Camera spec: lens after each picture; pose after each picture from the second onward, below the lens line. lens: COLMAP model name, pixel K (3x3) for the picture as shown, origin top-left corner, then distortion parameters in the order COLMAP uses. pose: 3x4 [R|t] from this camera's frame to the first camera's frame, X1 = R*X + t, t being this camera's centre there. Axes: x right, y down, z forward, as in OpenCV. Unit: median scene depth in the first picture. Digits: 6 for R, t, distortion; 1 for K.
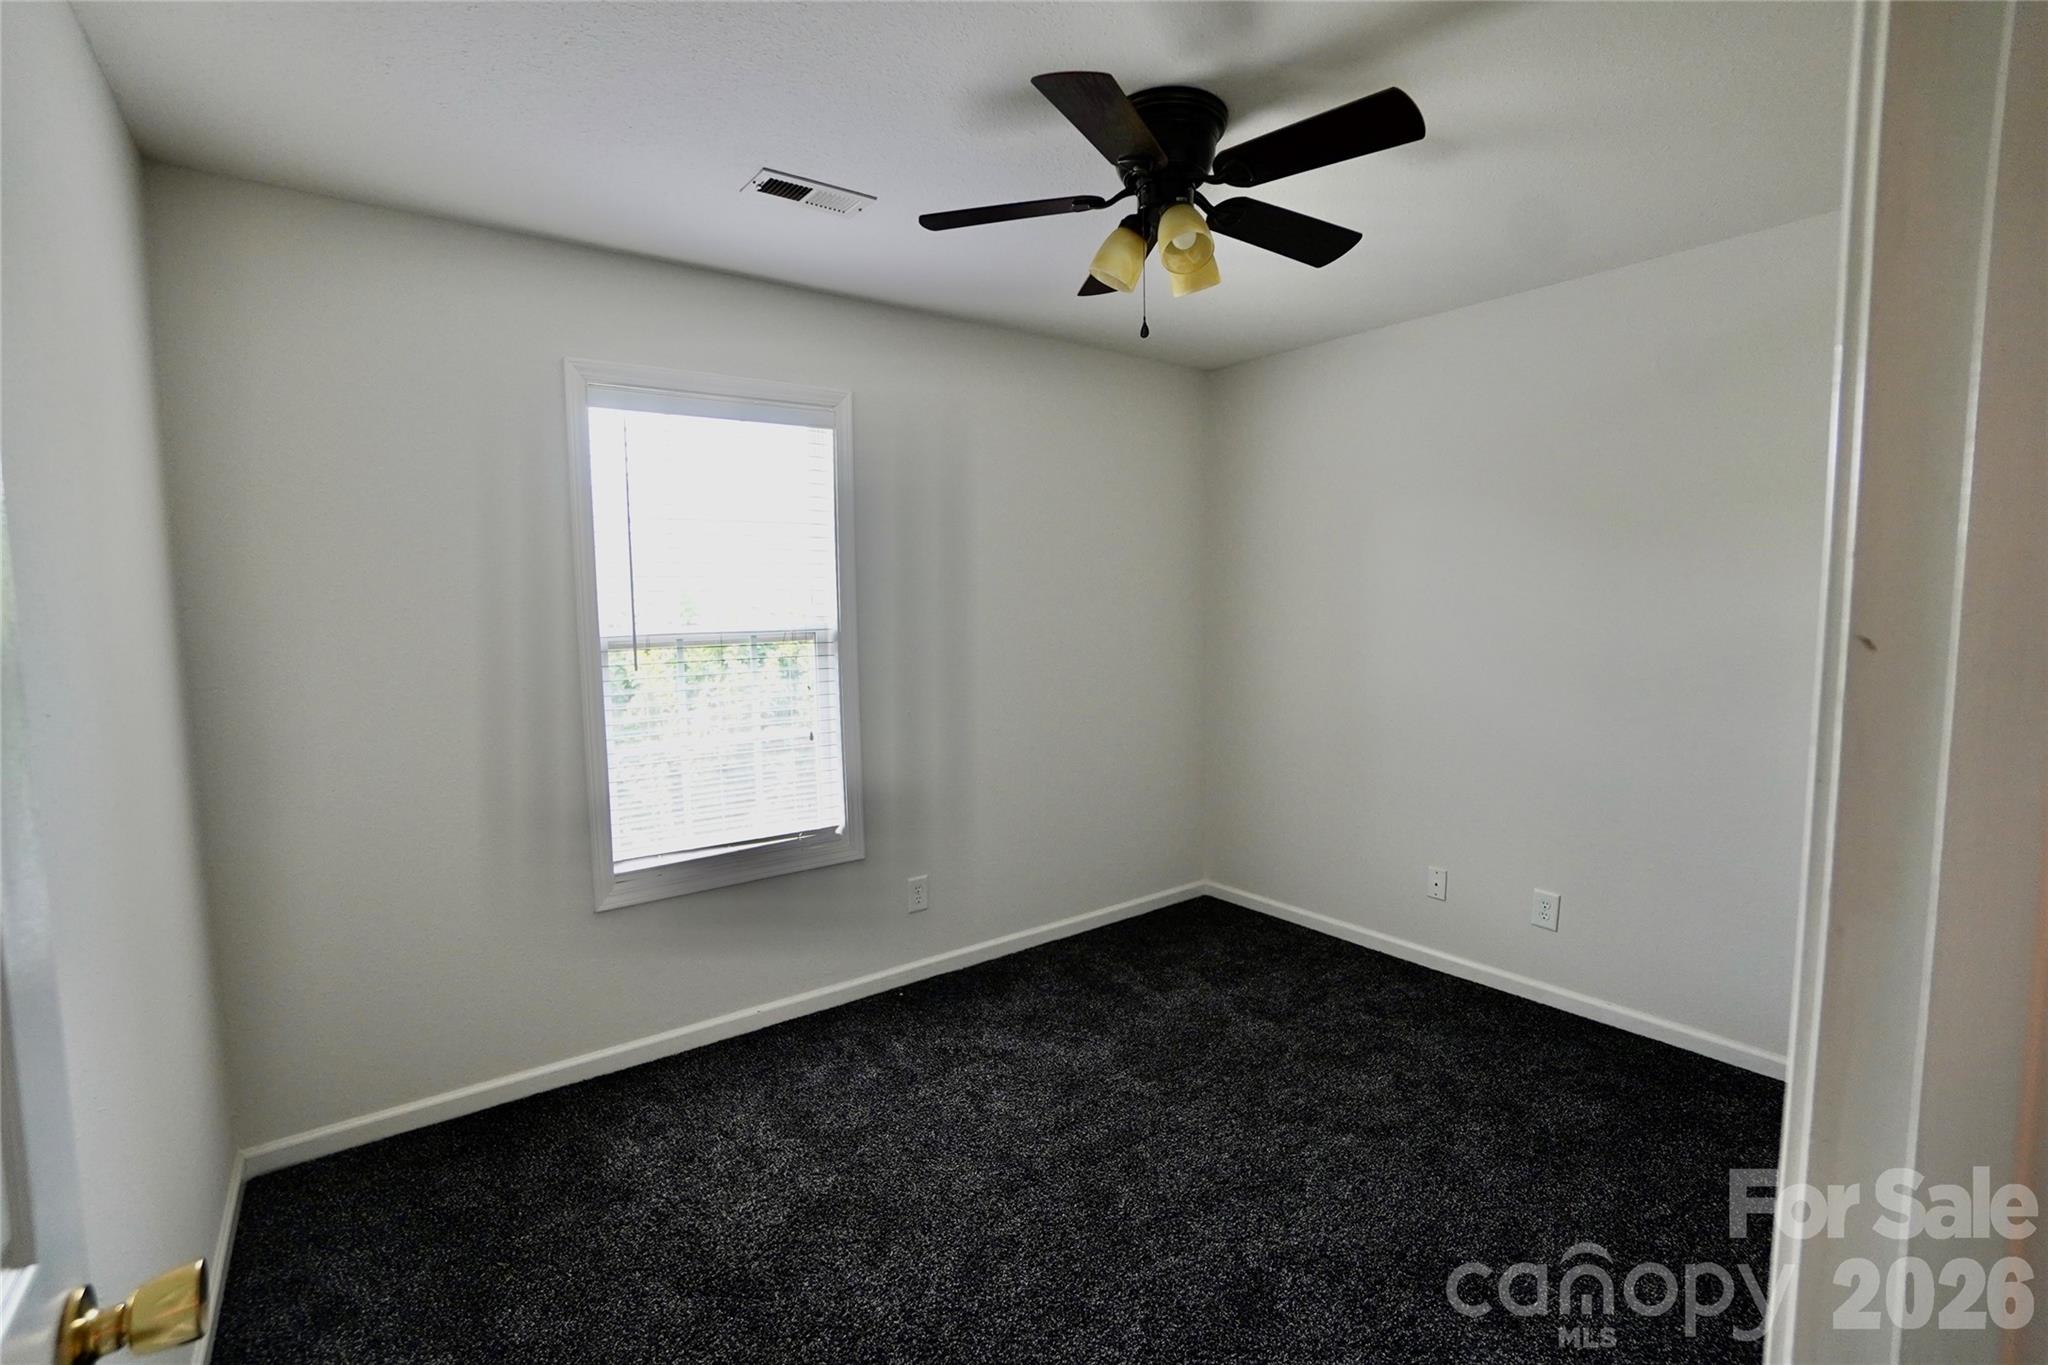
lens RADIAL K [[924.8, 0, 1024.0], [0, 924.8, 682.5], [0, 0, 1]] dist [-0.002489, -0.000132]
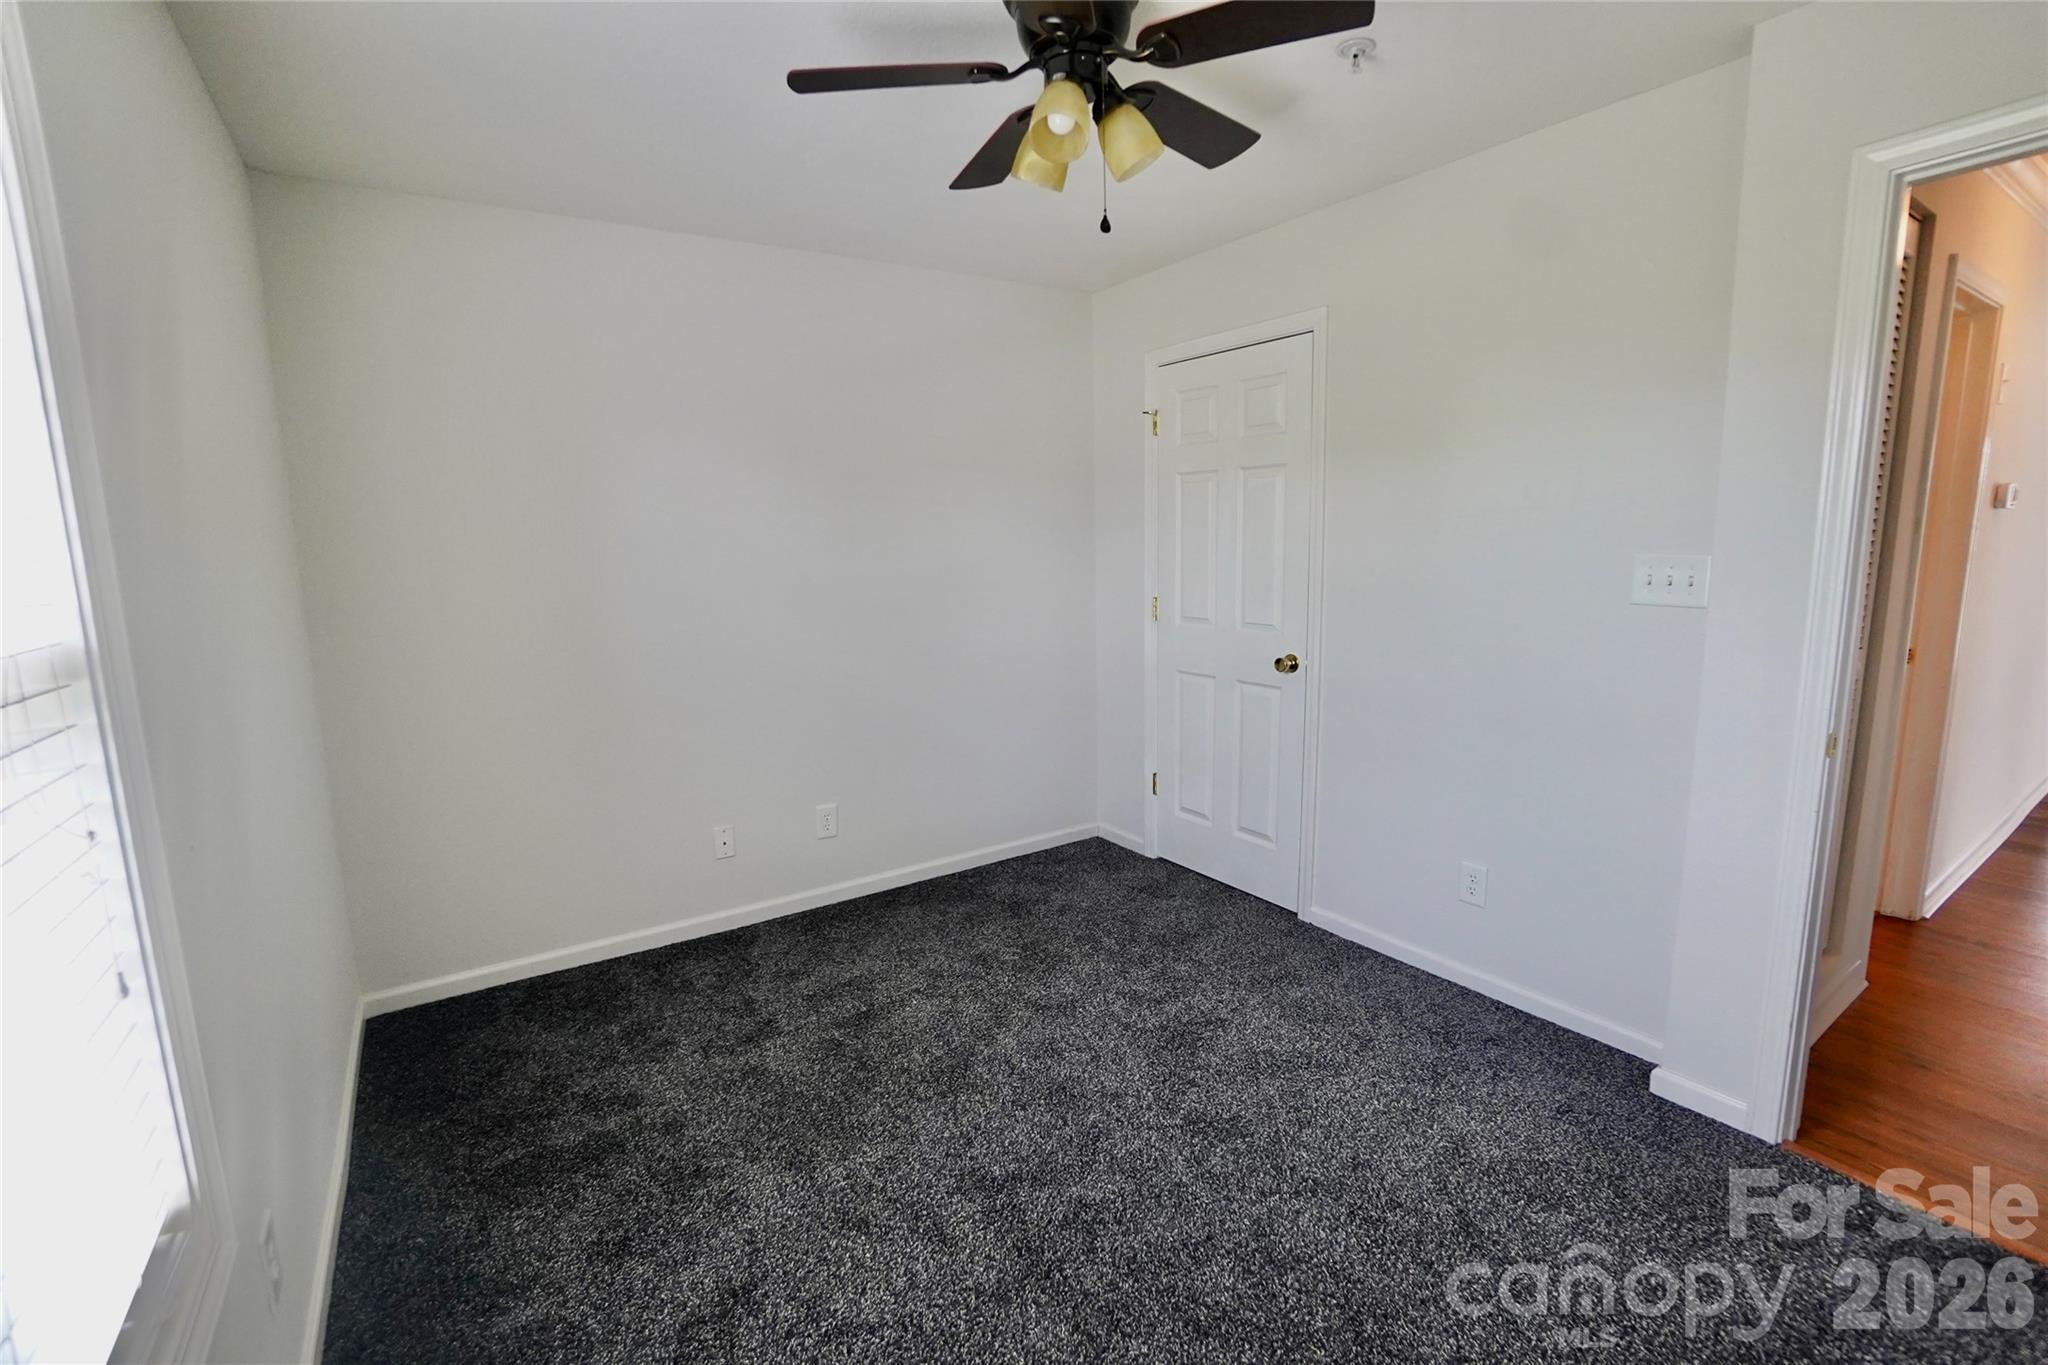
lens RADIAL K [[924.8, 0, 1024.0], [0, 924.8, 682.5], [0, 0, 1]] dist [-0.002489, -0.000132]
pose [[0.059070, -0.145292, 0.987624, -0.514578], [0.107299, 0.984544, 0.138421, -0.051784], [-0.992470, 0.097795, 0.073747, 0.667510]]
